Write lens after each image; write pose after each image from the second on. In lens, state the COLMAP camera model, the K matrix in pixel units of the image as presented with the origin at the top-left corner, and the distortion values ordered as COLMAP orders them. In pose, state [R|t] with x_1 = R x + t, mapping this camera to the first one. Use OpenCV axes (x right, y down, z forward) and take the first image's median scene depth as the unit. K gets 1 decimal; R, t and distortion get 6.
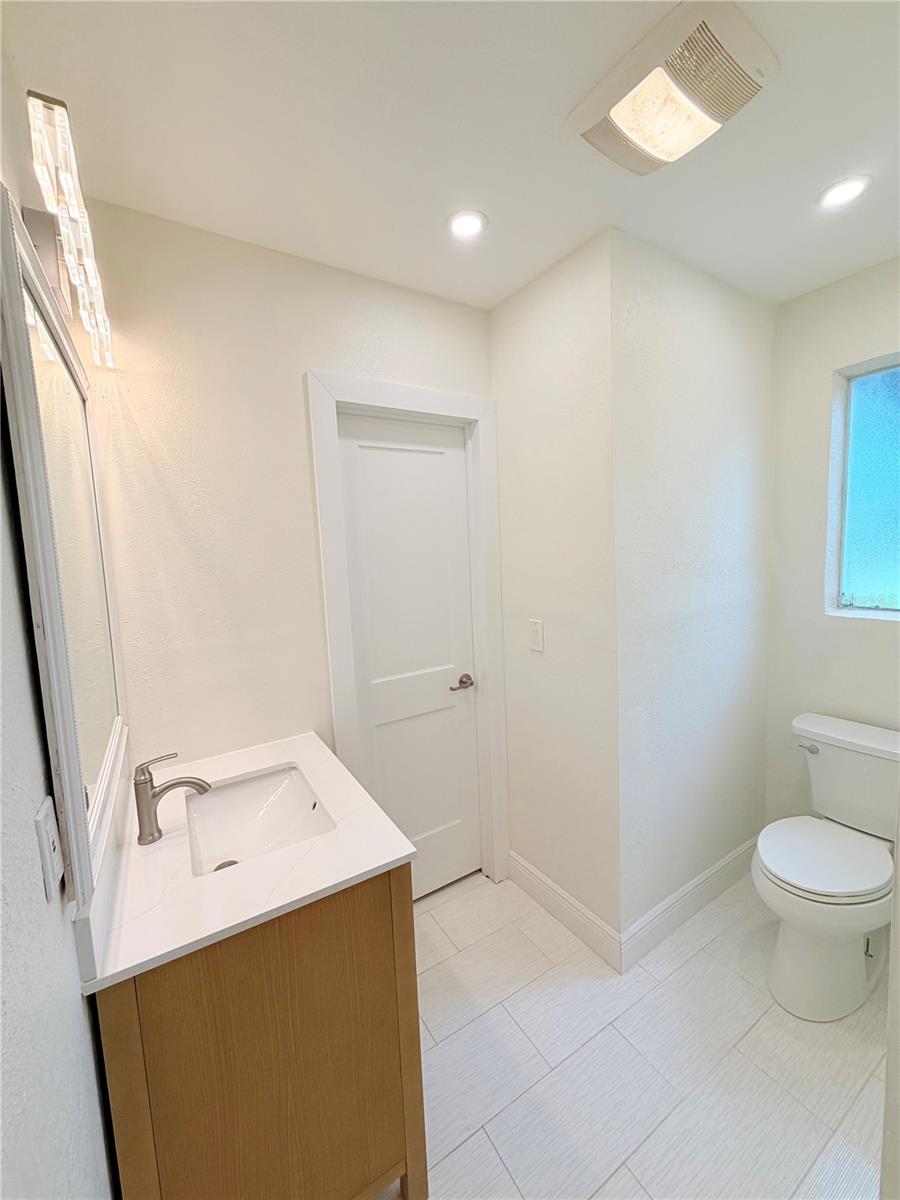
lens RADIAL K [[477.4, 0, 450.0], [0, 477.4, 600.0], [0, 0, 1]] dist [-0.003463, -0.000396]
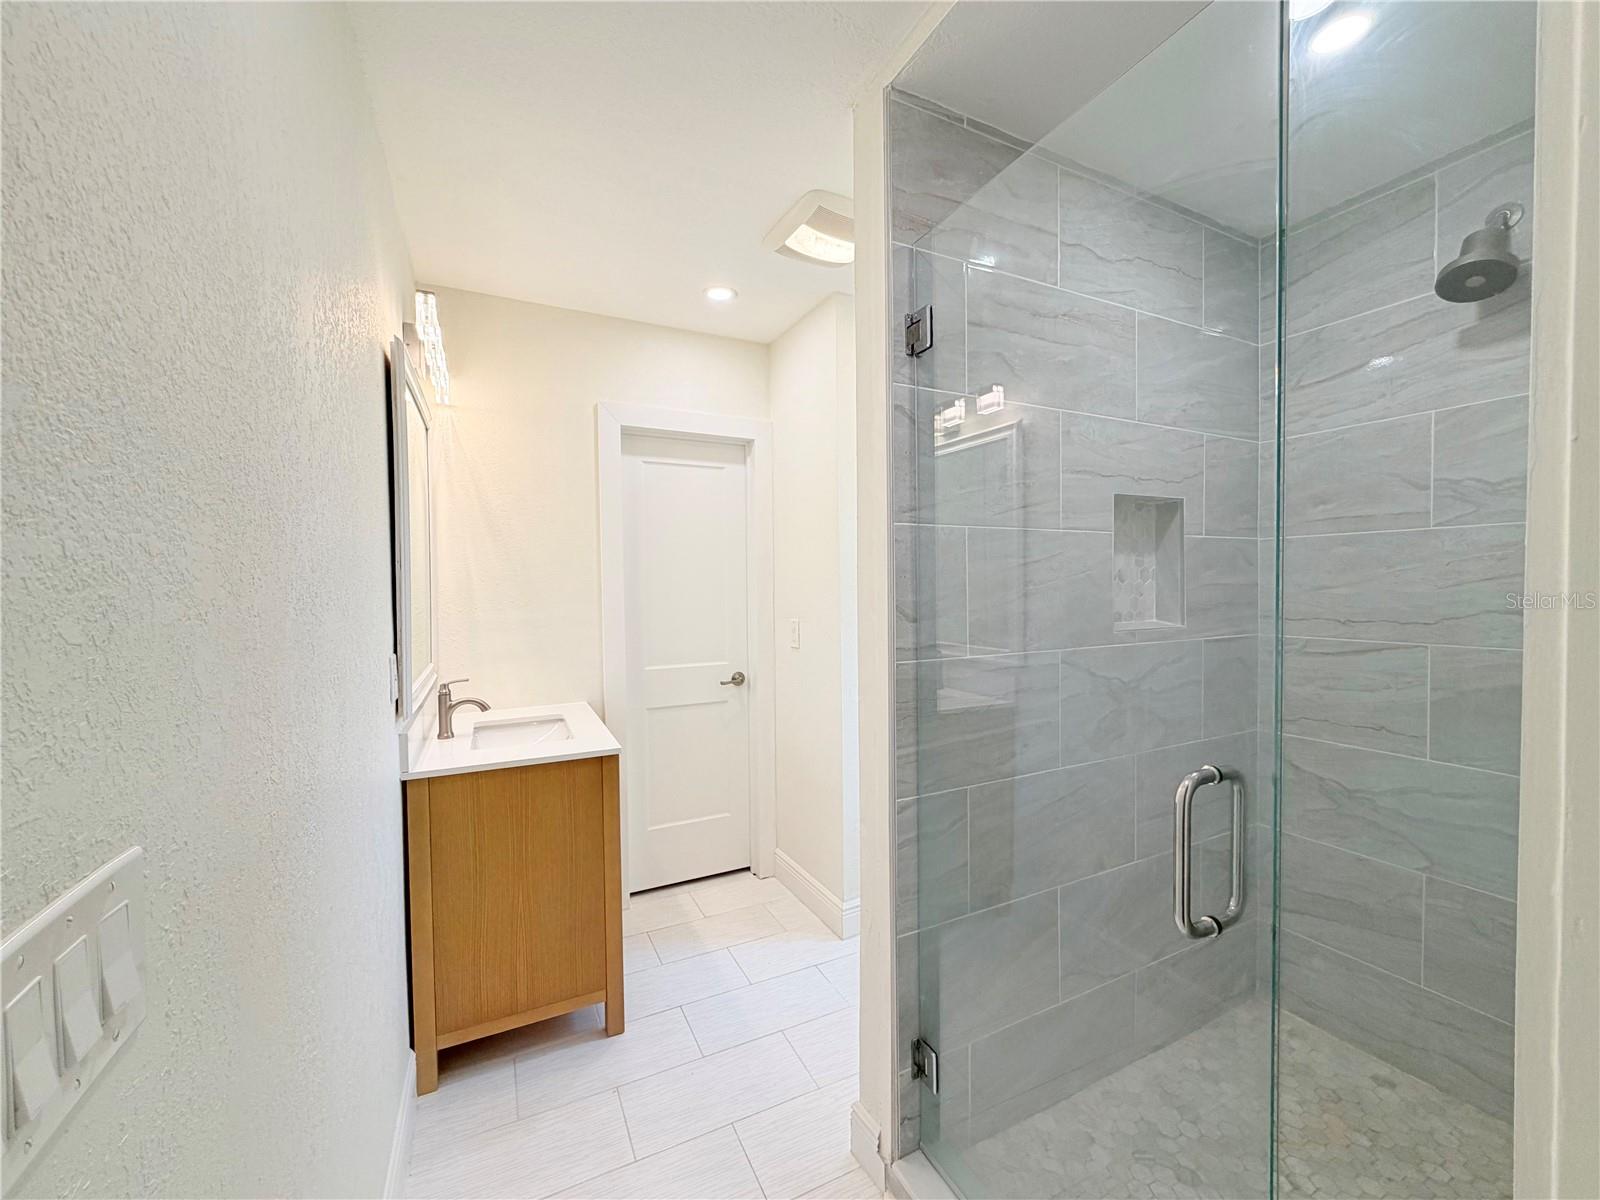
lens RADIAL K [[641.6, 0, 792.9], [0, 641.6, 601.9], [0, 0, 1]] dist [0.000625, 0.000347]
pose [[0.994147, 0.030890, -0.103530, 0.426177], [-0.039270, 0.996029, -0.079904, 0.158981], [0.100650, 0.083502, 0.991412, -0.600546]]
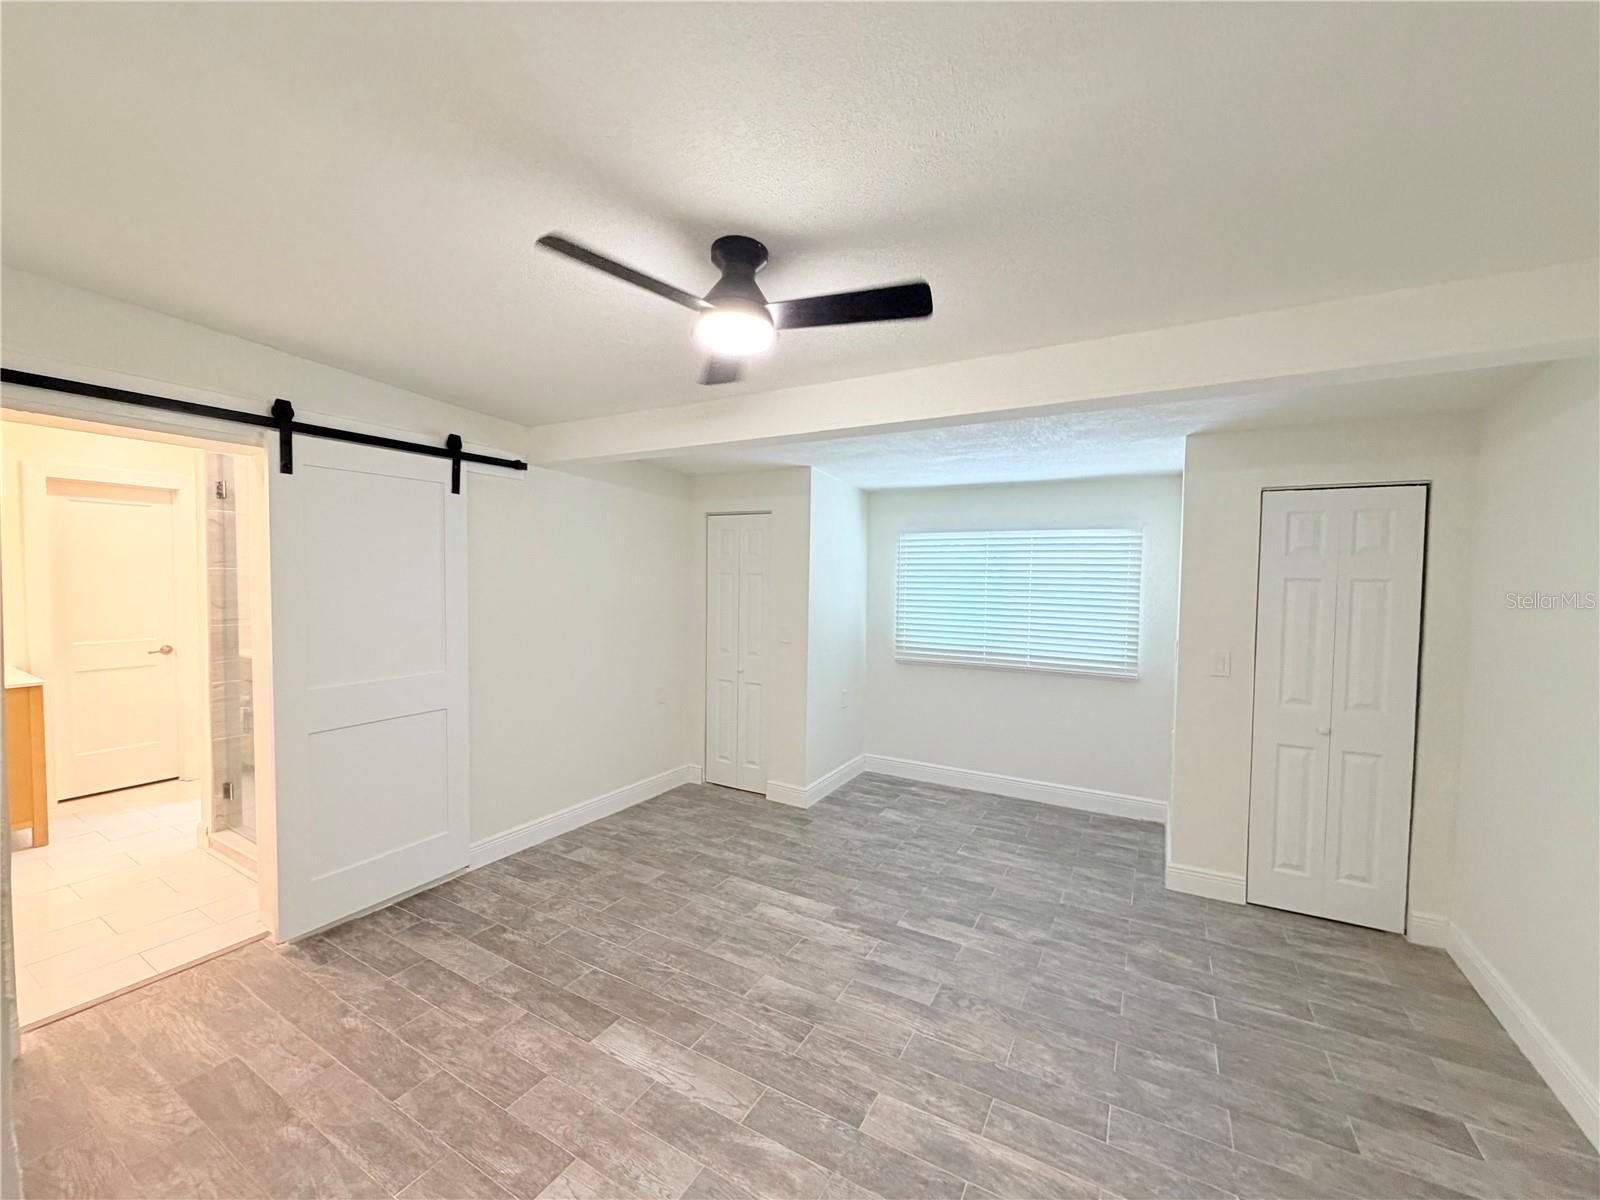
lens RADIAL K [[641.6, 0, 792.9], [0, 641.6, 601.9], [0, 0, 1]] dist [0.000625, 0.000347]
pose [[0.885324, 0.032764, 0.463819, 1.249907], [0.003319, 0.997044, -0.076765, 0.264031], [-0.464963, 0.069501, 0.882598, -2.618992]]
